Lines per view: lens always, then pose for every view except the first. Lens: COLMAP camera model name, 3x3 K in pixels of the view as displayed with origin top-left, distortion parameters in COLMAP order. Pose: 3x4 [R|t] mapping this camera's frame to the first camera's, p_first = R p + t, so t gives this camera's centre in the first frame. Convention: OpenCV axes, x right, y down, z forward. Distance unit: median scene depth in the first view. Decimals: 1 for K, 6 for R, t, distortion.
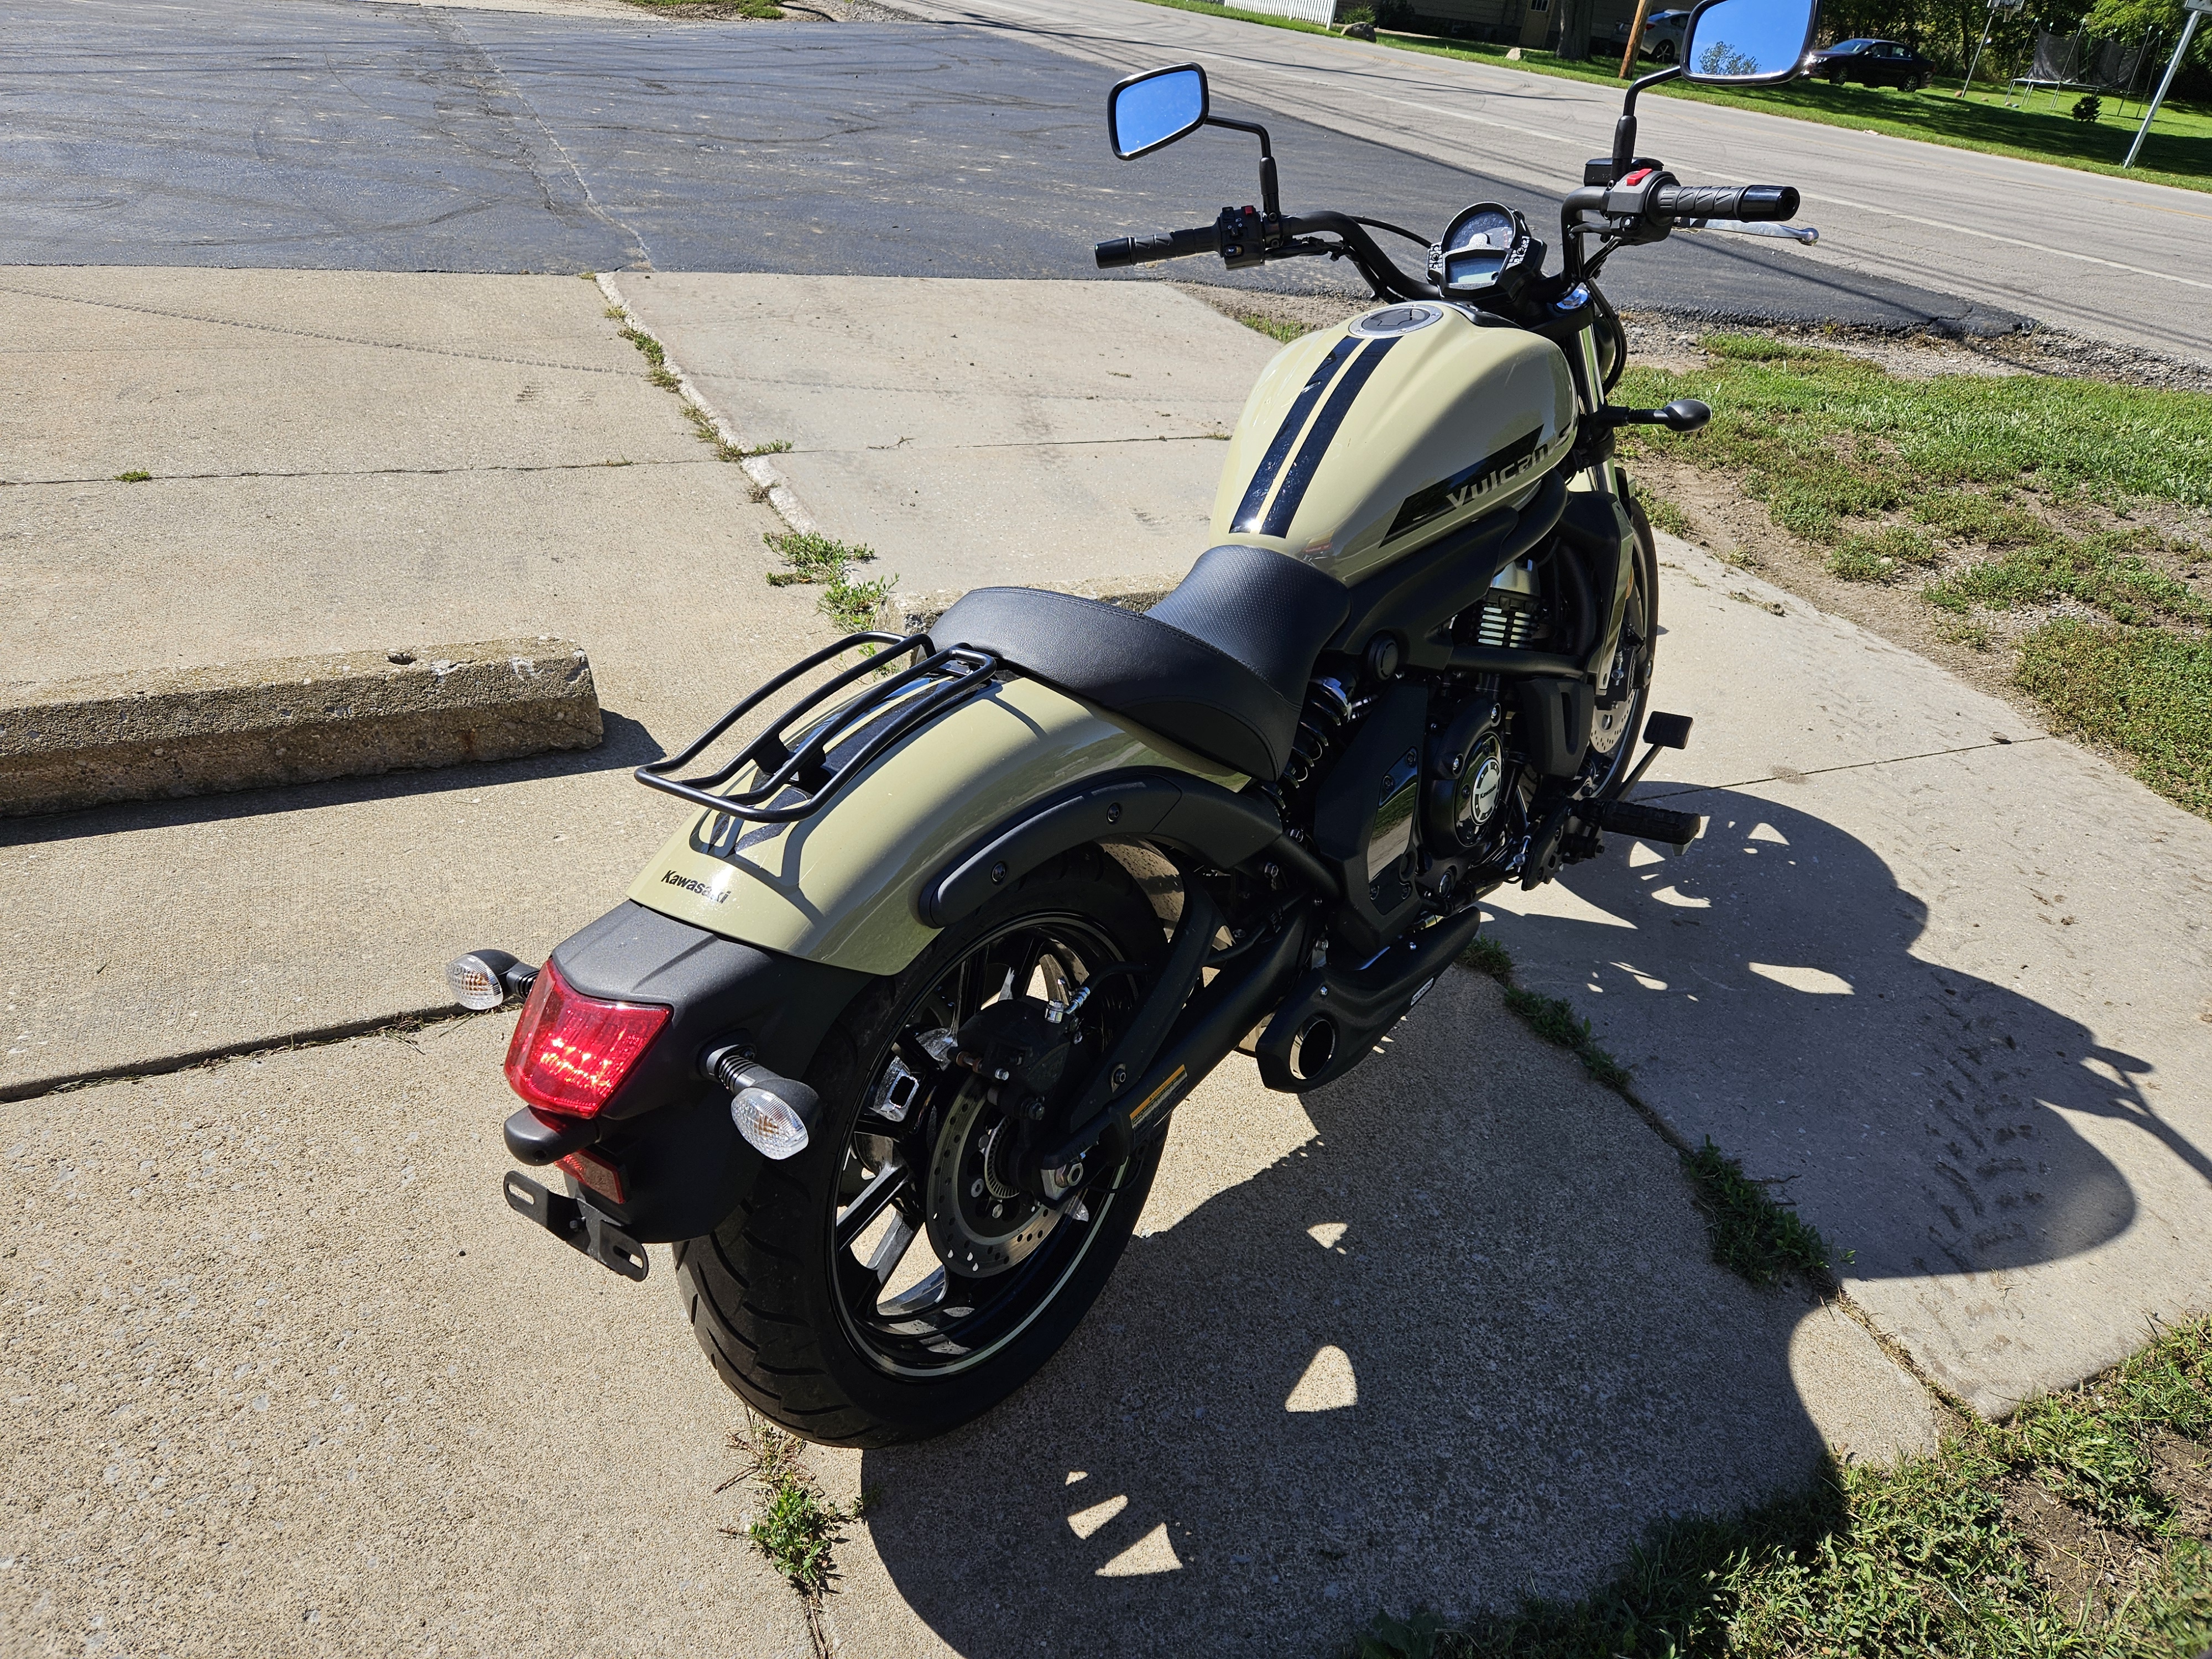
lens RADIAL K [[1510.5, 0, 1063.0], [0, 1510.5, 819.5], [0, 0, 1]] dist [0.074287, -0.059042]
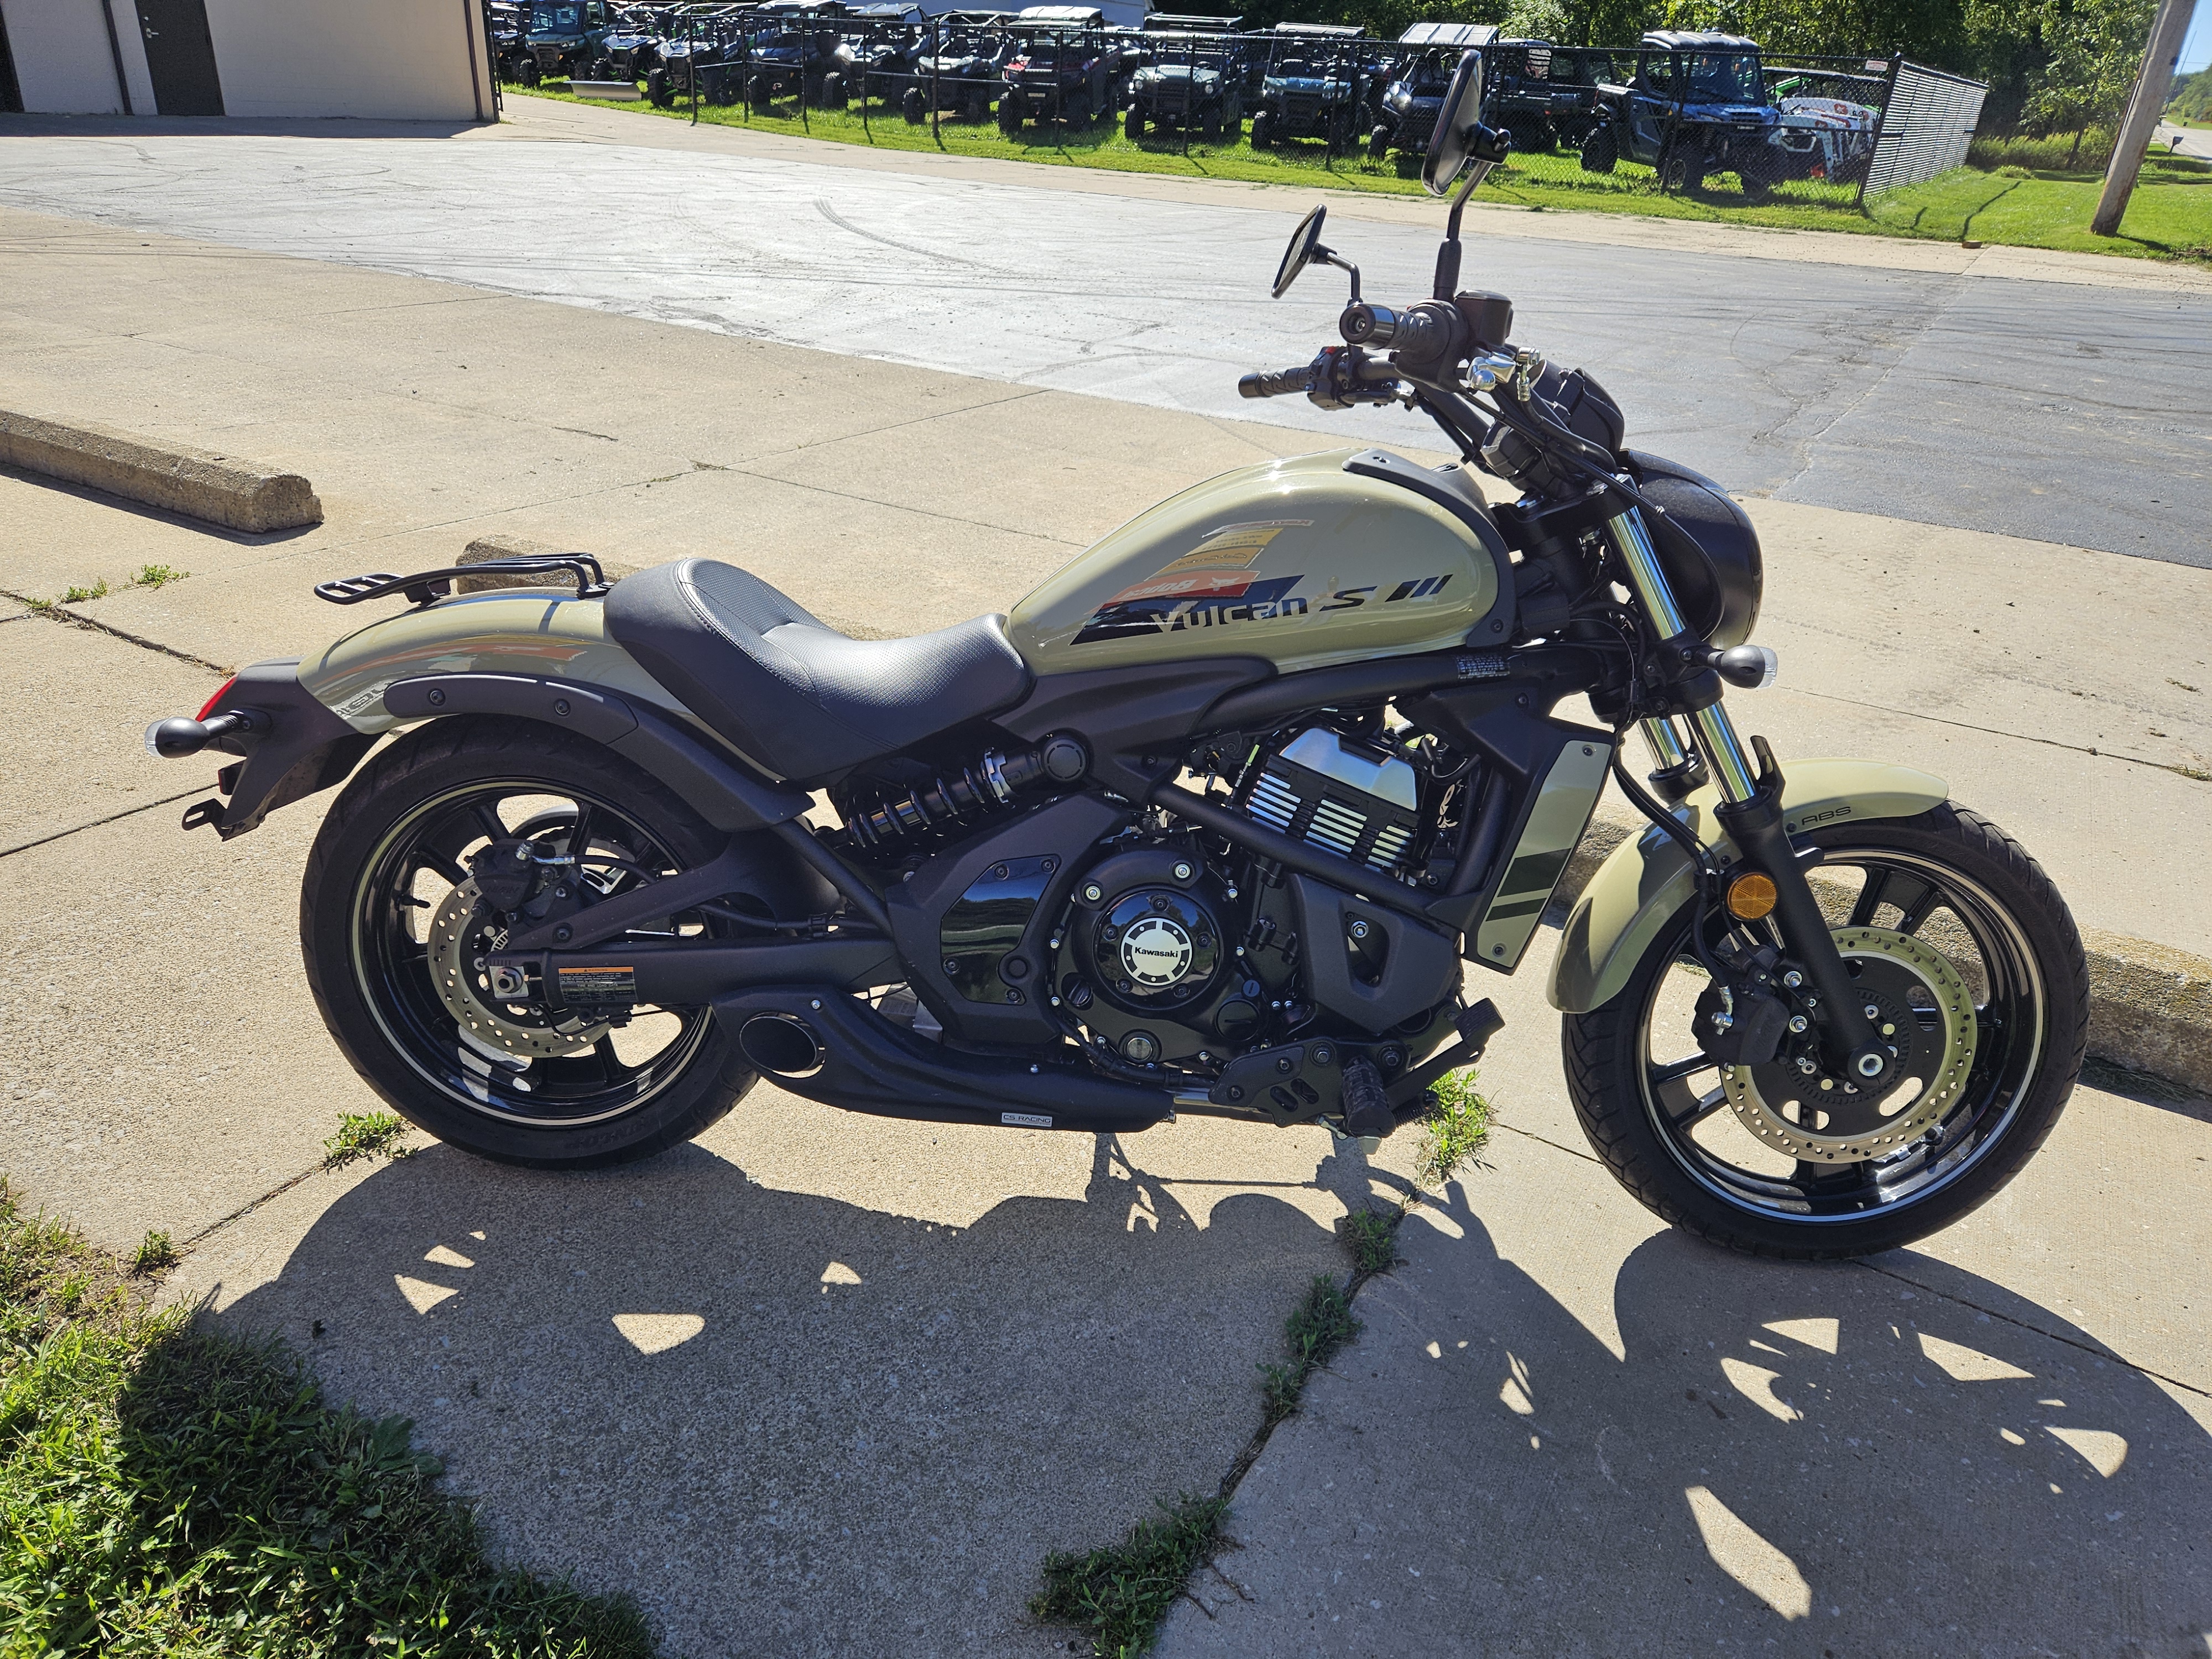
lens RADIAL K [[1496.6, 0, 1098.5], [0, 1496.6, 835.6], [0, 0, 1]] dist [0.035971, -0.014296]
pose [[0.568653, 0.316564, -0.759224, 0.972389], [-0.419271, 0.905632, 0.063578, -0.132261], [0.707704, 0.282167, 0.647716, 0.408170]]
